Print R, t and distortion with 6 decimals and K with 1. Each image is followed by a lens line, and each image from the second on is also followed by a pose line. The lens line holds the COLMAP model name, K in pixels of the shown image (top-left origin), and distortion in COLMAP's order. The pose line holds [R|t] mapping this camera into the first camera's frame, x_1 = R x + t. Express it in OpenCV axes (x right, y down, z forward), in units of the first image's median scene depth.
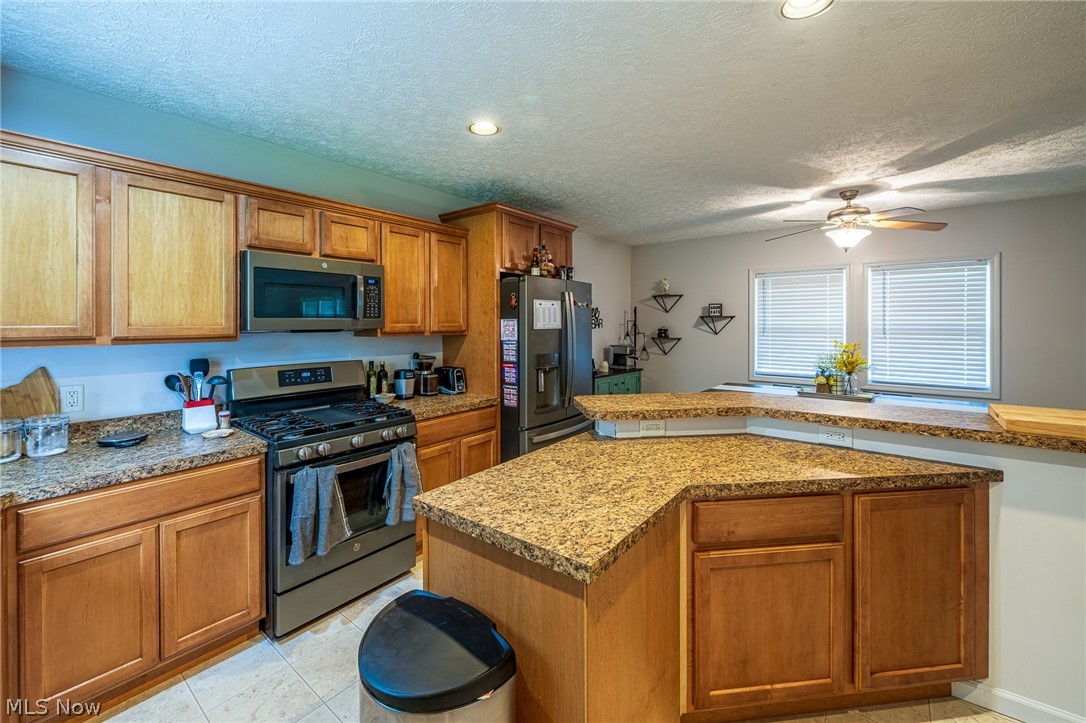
lens RADIAL K [[444.6, 0, 545.1], [0, 444.6, 325.2], [0, 0, 1]] dist [-0.001260, 0.000088]
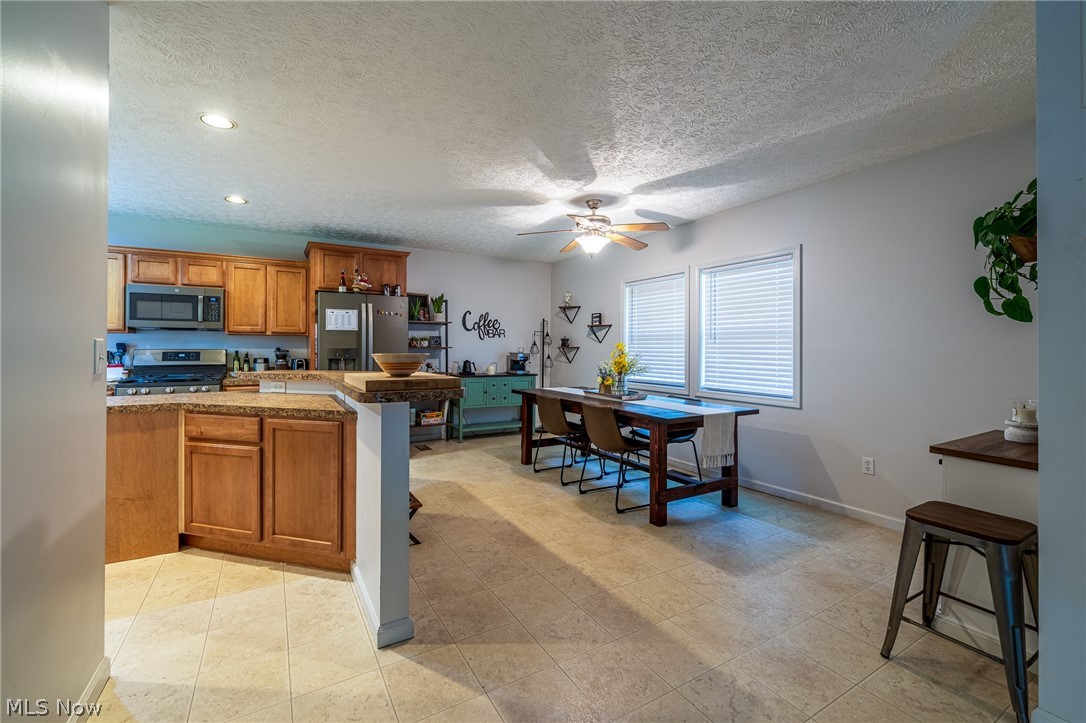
lens RADIAL K [[444.6, 0, 519.0], [0, 444.6, 345.2], [0, 0, 1]] dist [-0.001260, 0.000088]
pose [[0.922737, 0.002646, -0.385422, 1.099301], [-0.006800, 0.999933, -0.009413, 0.067206], [0.385371, 0.011307, 0.922693, -0.059539]]
